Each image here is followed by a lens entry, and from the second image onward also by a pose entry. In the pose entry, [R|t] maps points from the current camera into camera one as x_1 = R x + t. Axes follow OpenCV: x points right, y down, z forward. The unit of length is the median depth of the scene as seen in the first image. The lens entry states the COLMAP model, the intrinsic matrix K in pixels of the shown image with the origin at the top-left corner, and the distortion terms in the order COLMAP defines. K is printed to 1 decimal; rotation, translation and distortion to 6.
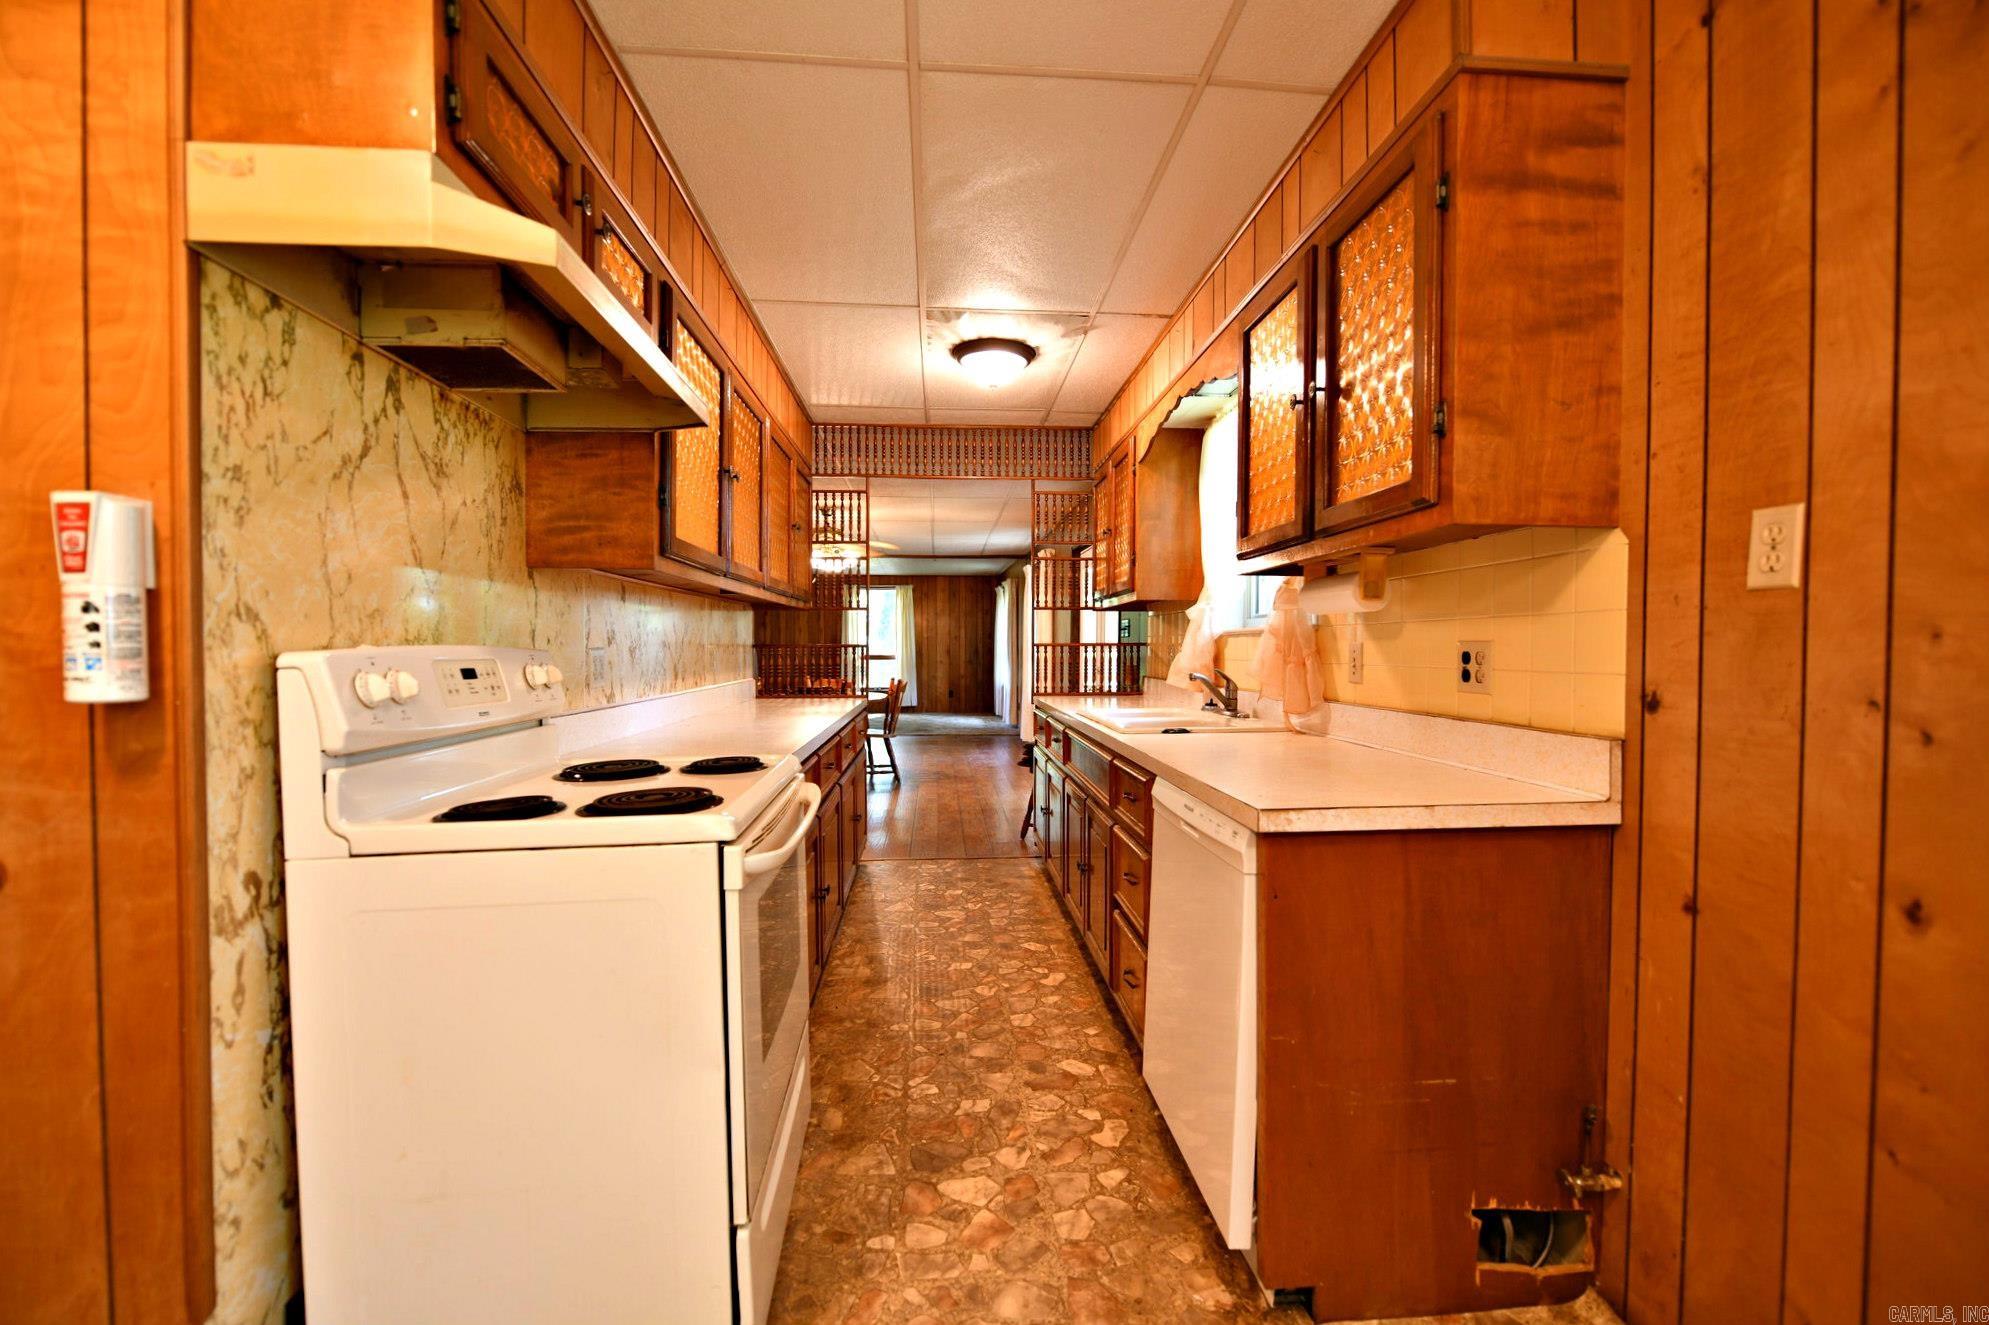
lens RADIAL K [[798.3, 0, 1001.8], [0, 798.3, 662.4], [0, 0, 1]] dist [-0.010492, -0.000609]
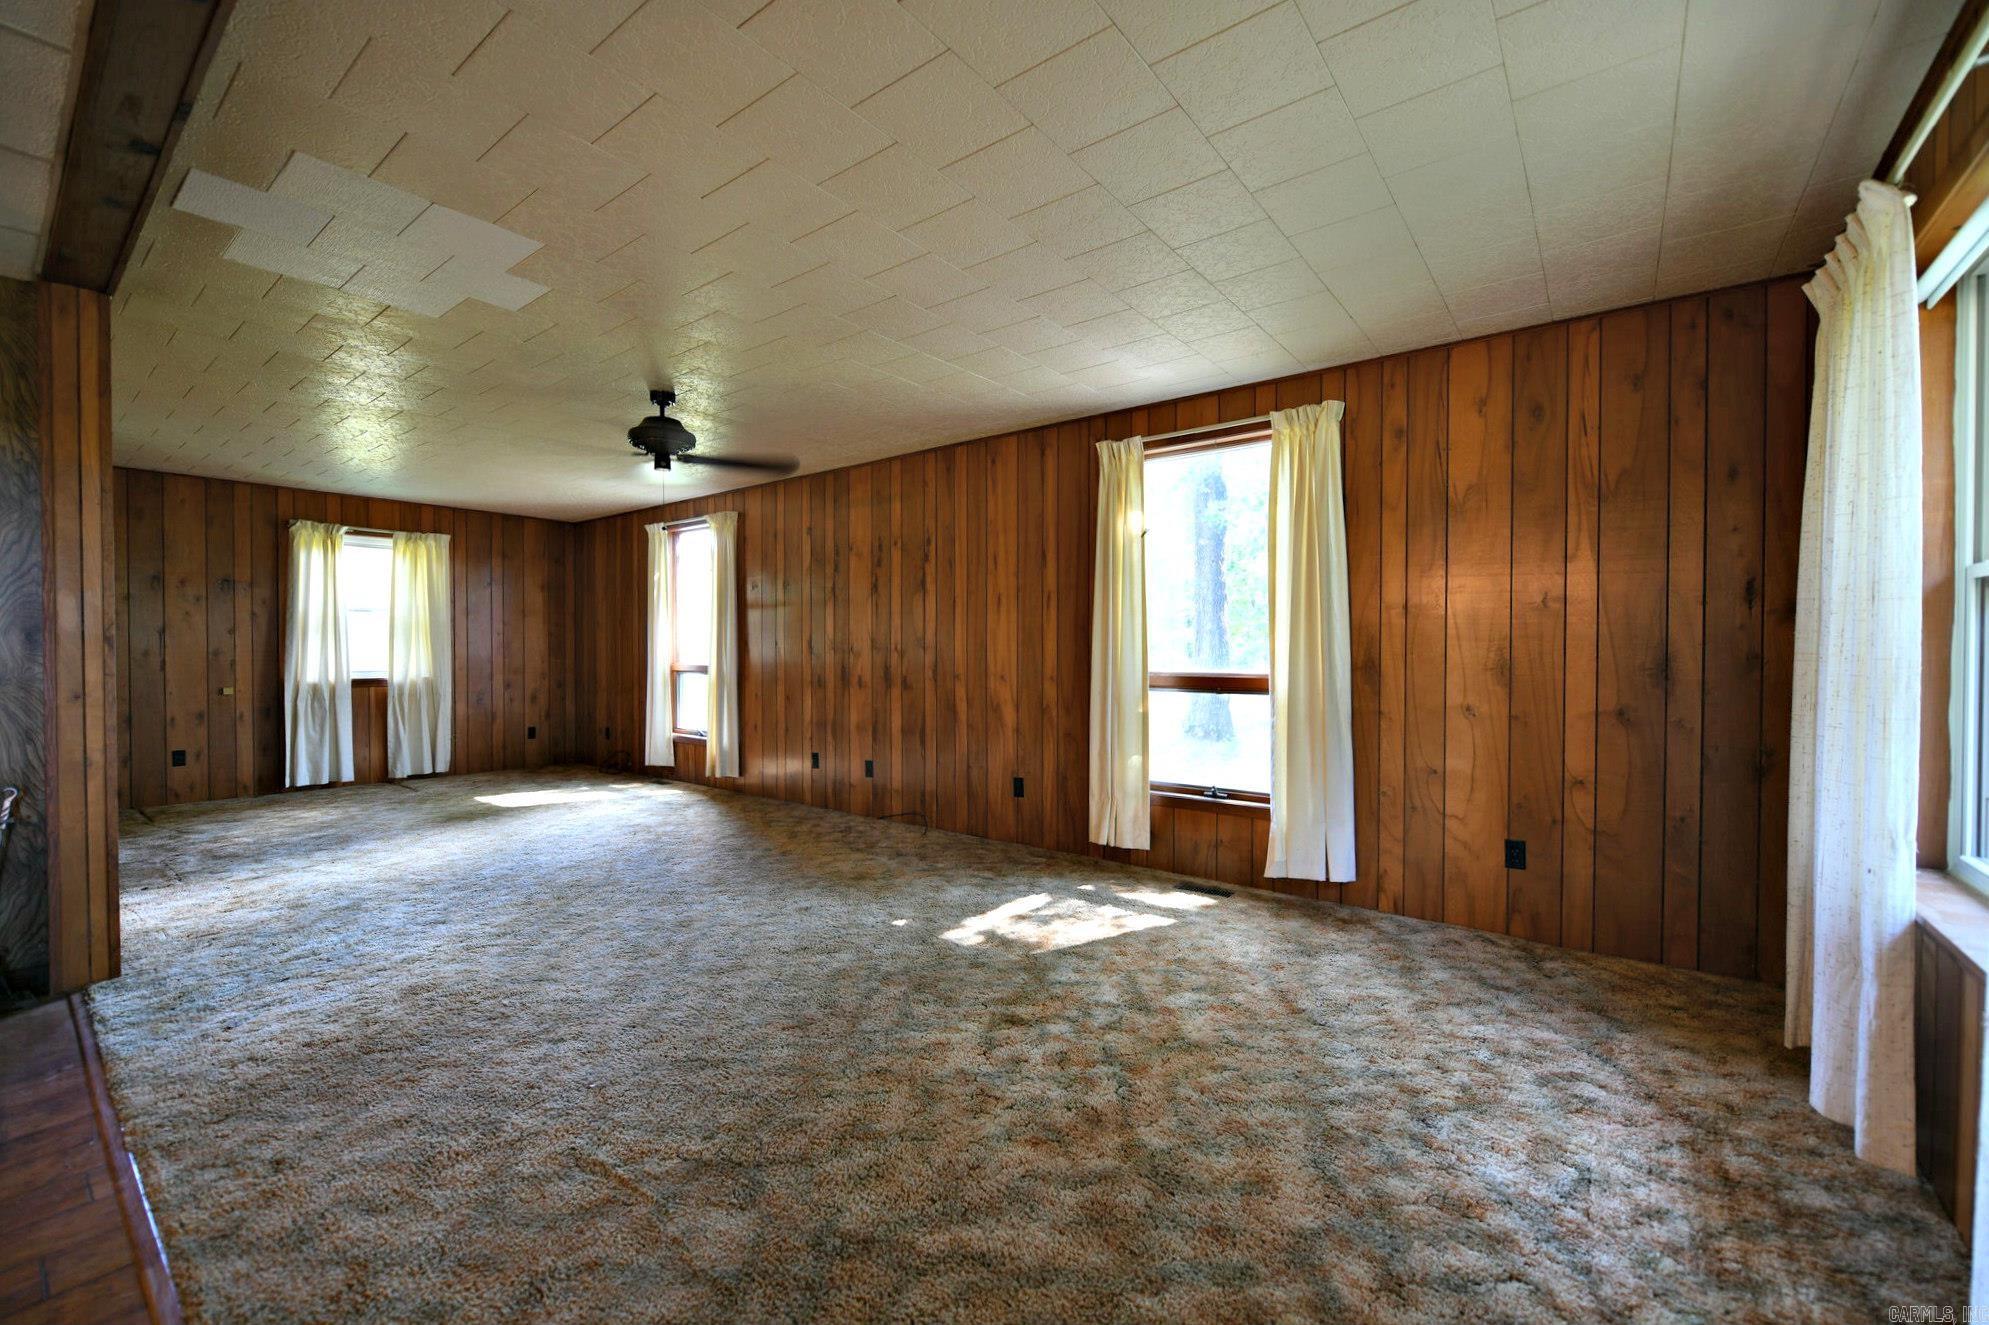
lens RADIAL K [[798.3, 0, 999.5], [0, 798.3, 662.6], [0, 0, 1]] dist [-0.010492, -0.000609]
pose [[0.728769, 0.015231, -0.684590, -0.171240], [-0.018074, 0.999832, 0.003004, -0.136697], [0.684521, 0.010184, 0.728922, 7.656281]]
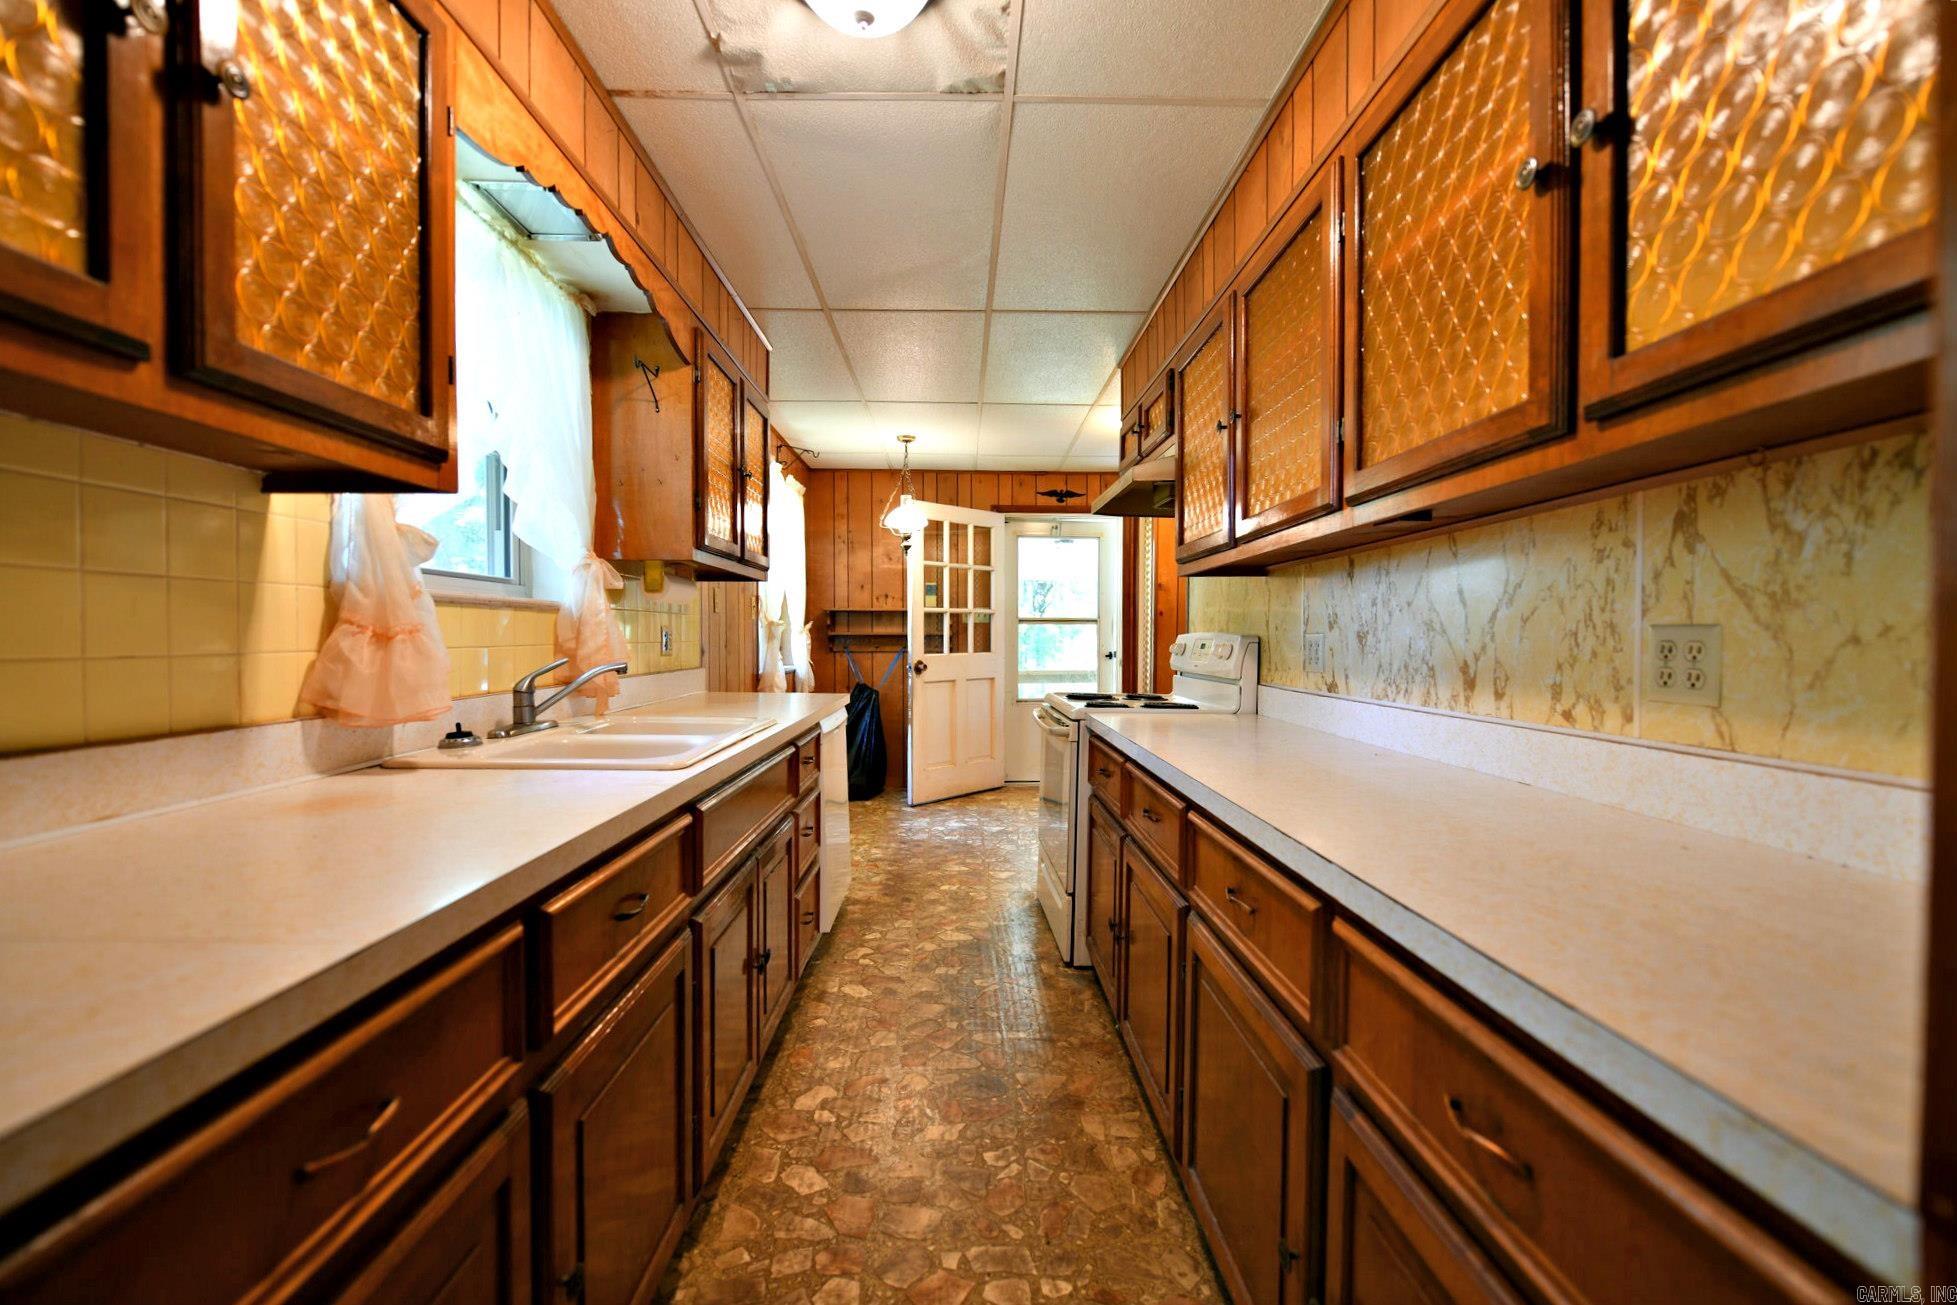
lens RADIAL K [[785.4, 0, 974.4], [0, 785.4, 652.3], [0, 0, 1]] dist [-0.010492, -0.000609]
pose [[-0.997993, -0.006508, 0.062989, -0.243869], [-0.004109, 0.999264, 0.038146, -0.052105], [-0.063191, 0.037811, -0.997285, 3.476011]]
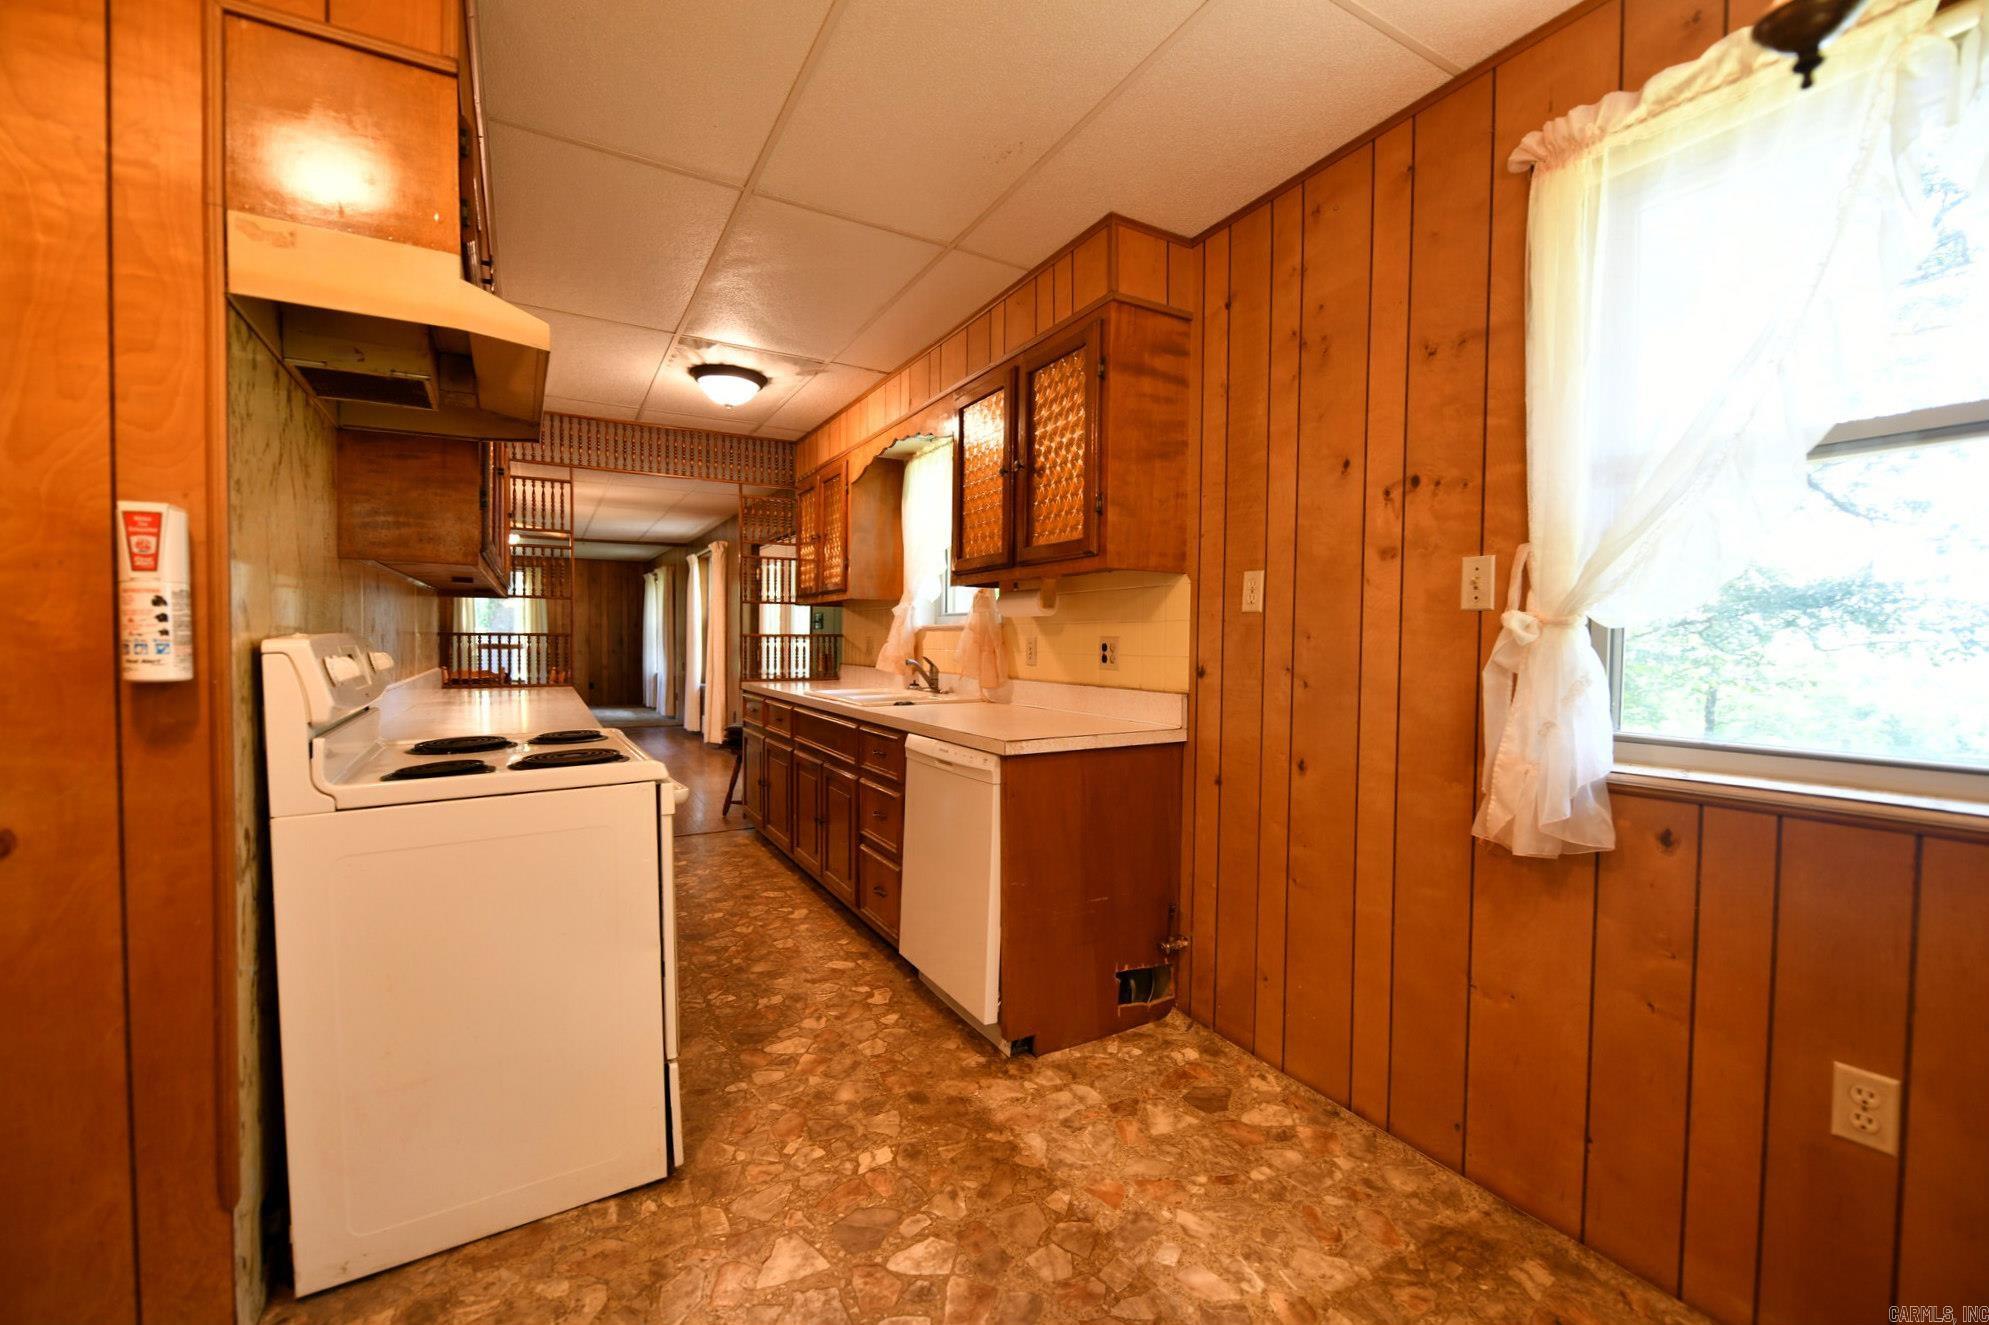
lens RADIAL K [[798.3, 0, 987.7], [0, 798.3, 660.3], [0, 0, 1]] dist [-0.010492, -0.000609]
pose [[0.906310, -0.004106, 0.422594, -0.382728], [0.000023, 0.999953, 0.009668, 0.005726], [-0.422614, -0.008752, 0.906268, -0.435509]]
